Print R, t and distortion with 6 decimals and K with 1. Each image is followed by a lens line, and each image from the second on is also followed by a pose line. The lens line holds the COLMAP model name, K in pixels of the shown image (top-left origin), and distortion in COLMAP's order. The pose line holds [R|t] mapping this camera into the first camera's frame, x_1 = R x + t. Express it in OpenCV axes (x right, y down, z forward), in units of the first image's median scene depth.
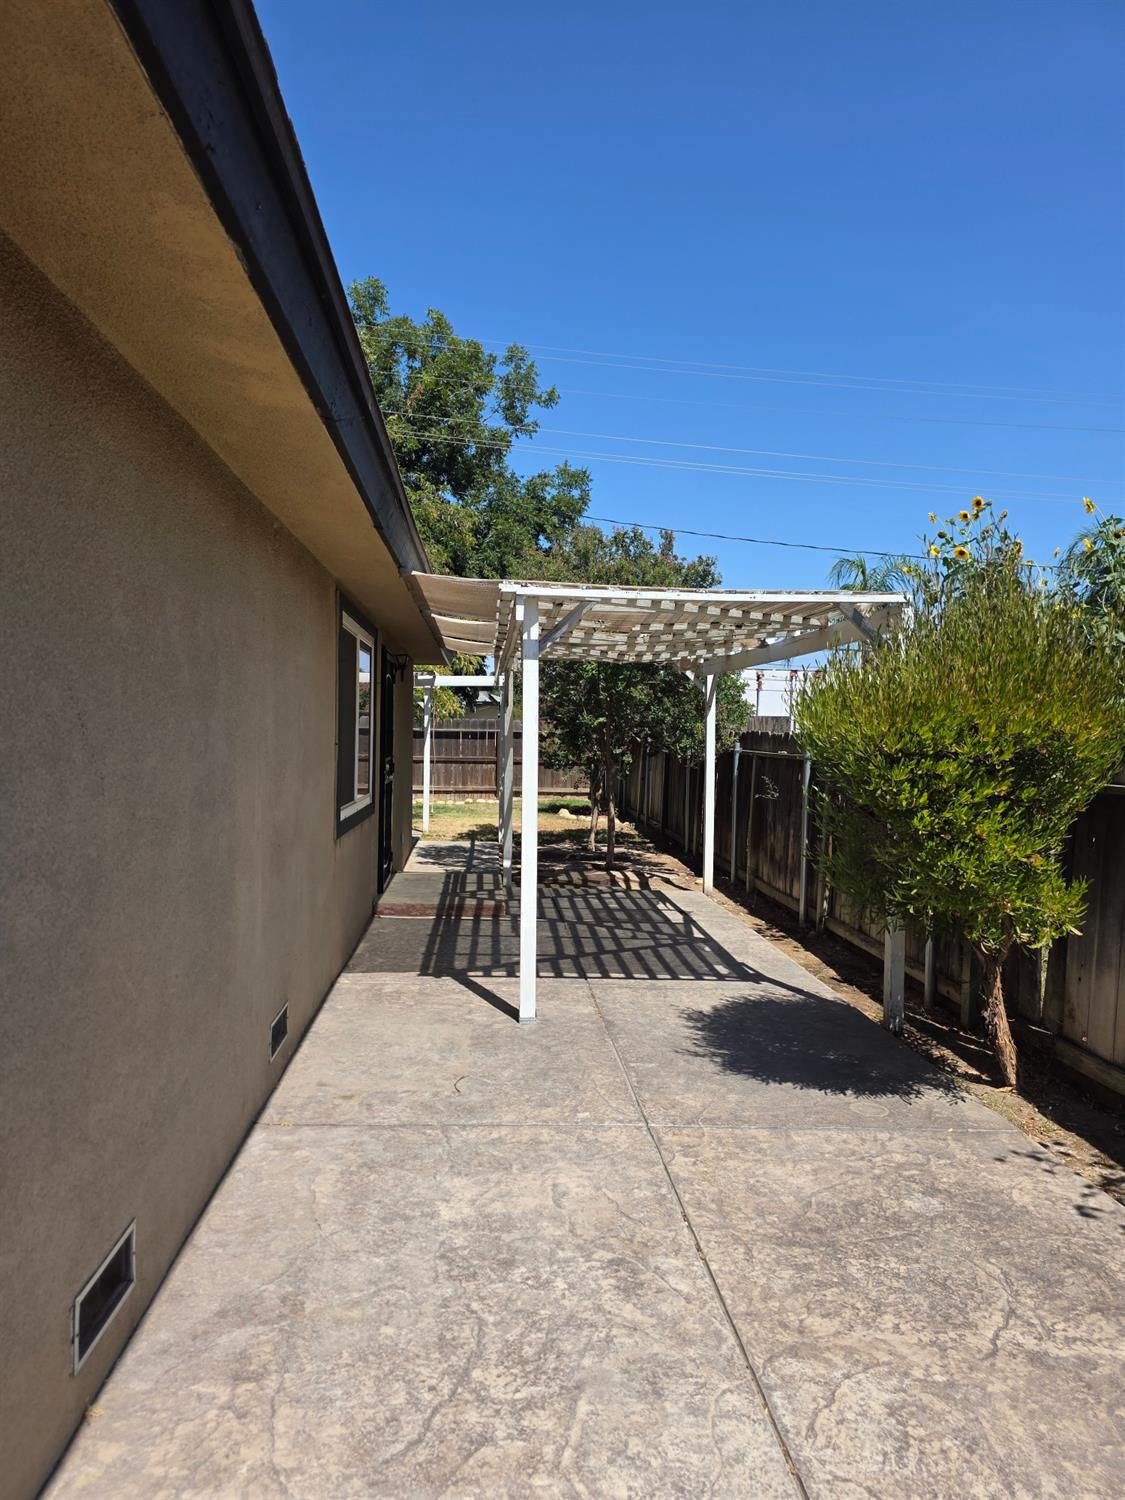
lens RADIAL K [[1006.9, 0, 561.8], [0, 1006.9, 751.5], [0, 0, 1]] dist [0.058977, -0.050555]
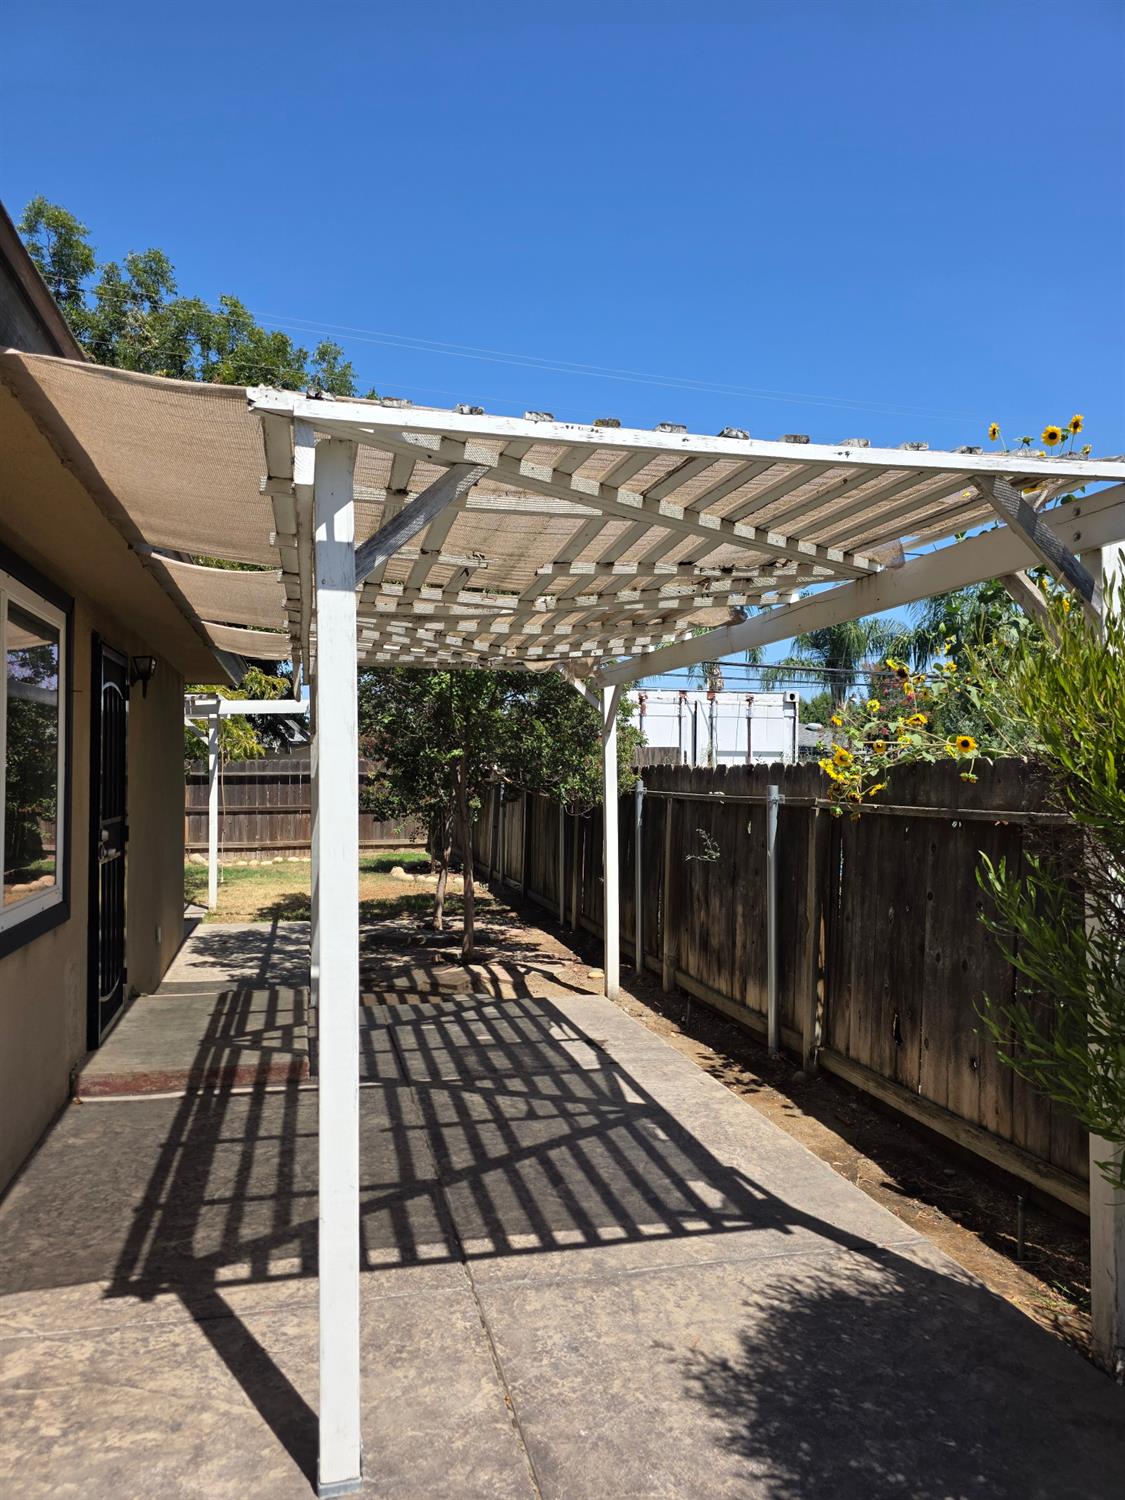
lens RADIAL K [[1006.9, 0, 561.8], [0, 1006.9, 751.5], [0, 0, 1]] dist [0.058977, -0.050555]
pose [[0.985470, -0.017761, 0.168916, -0.005855], [0.024510, 0.998979, -0.037953, -0.004108], [-0.168070, 0.041542, 0.984899, 0.317883]]
